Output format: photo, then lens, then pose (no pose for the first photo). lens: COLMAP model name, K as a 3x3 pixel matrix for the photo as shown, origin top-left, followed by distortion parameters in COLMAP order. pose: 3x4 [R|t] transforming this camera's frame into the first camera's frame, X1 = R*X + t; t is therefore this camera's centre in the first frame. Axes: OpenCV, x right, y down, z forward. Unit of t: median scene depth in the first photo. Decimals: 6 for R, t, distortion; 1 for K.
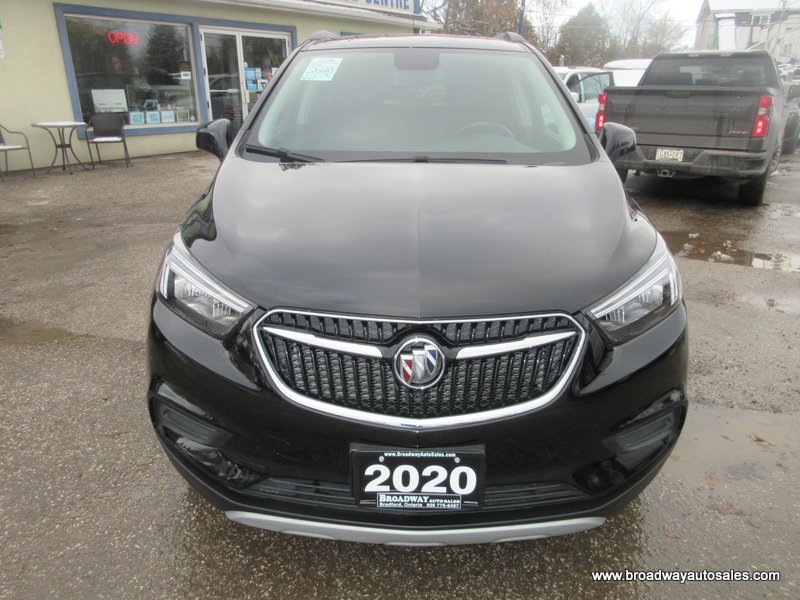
lens RADIAL K [[601.2, 0, 400.0], [0, 601.2, 300.0], [0, 0, 1]] dist [0.001452, -0.002437]
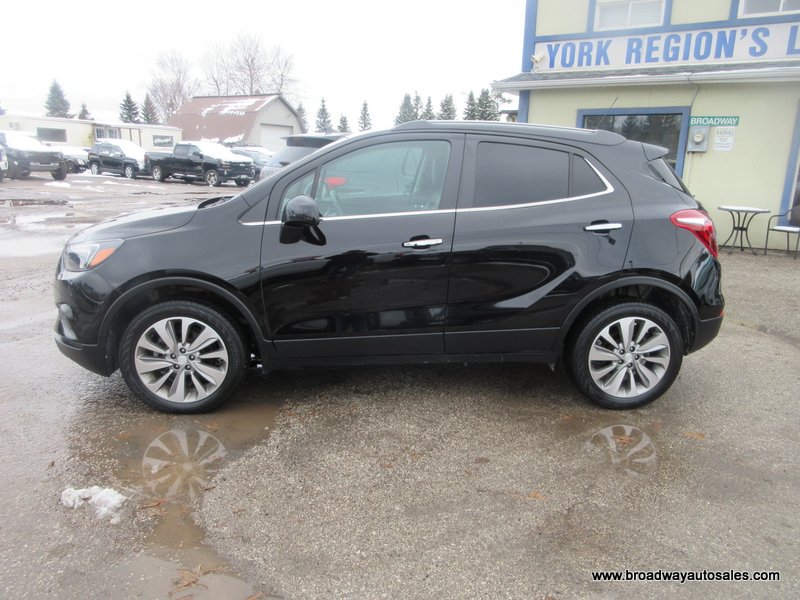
lens RADIAL K [[597.1, 0, 398.1], [0, 597.1, 297.4], [0, 0, 1]] dist [0.004472, -0.001609]
pose [[0.112724, 0.218784, -0.969240, 2.651931], [-0.359139, 0.918482, 0.165559, -0.634102], [0.926452, 0.329429, 0.182109, 1.769852]]
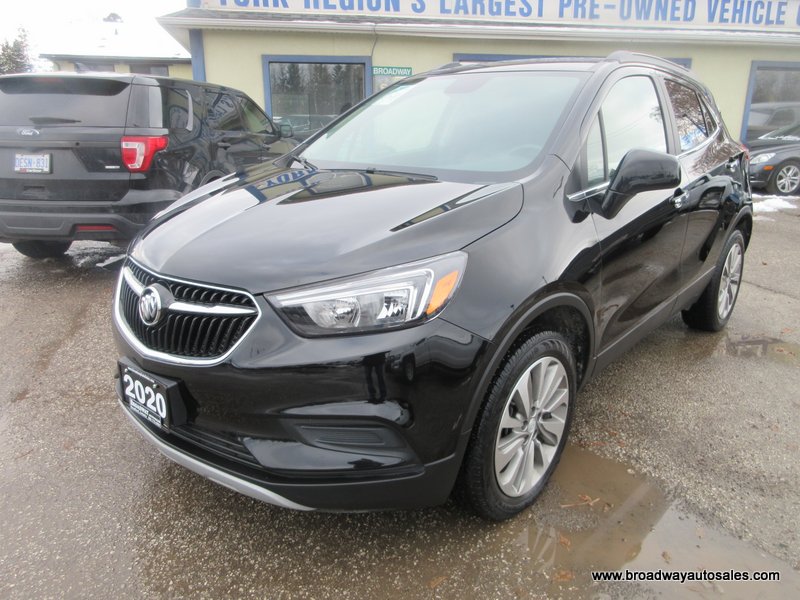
lens RADIAL K [[597.1, 0, 398.1], [0, 597.1, 297.4], [0, 0, 1]] dist [0.004472, -0.001609]
pose [[0.765049, 0.177377, -0.619062, 1.117156], [-0.213994, 0.976714, 0.015396, -0.043730], [0.607377, 0.120697, 0.785191, 0.262904]]
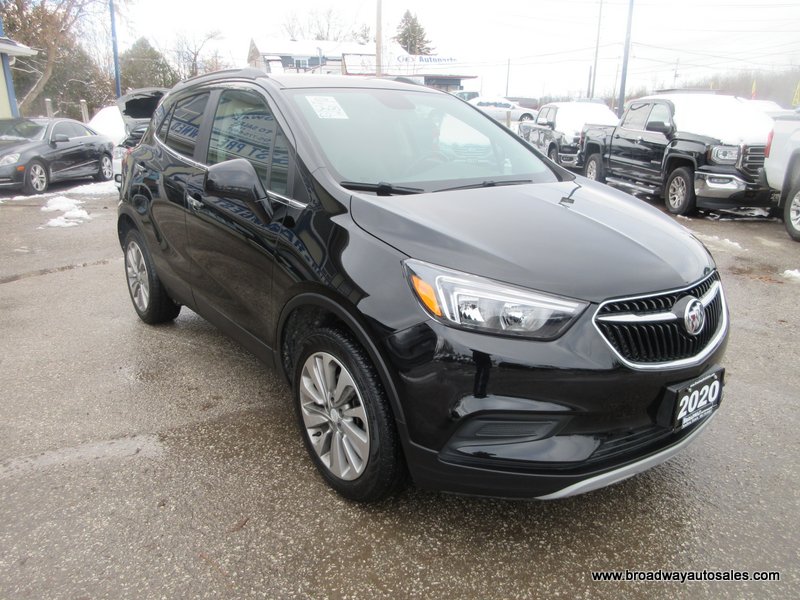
lens RADIAL K [[597.1, 0, 398.1], [0, 597.1, 297.4], [0, 0, 1]] dist [0.004472, -0.001609]
pose [[0.782527, -0.177371, 0.596817, -1.203848], [0.207768, 0.978008, 0.018239, -0.098489], [-0.586927, 0.109727, 0.802170, 0.238483]]
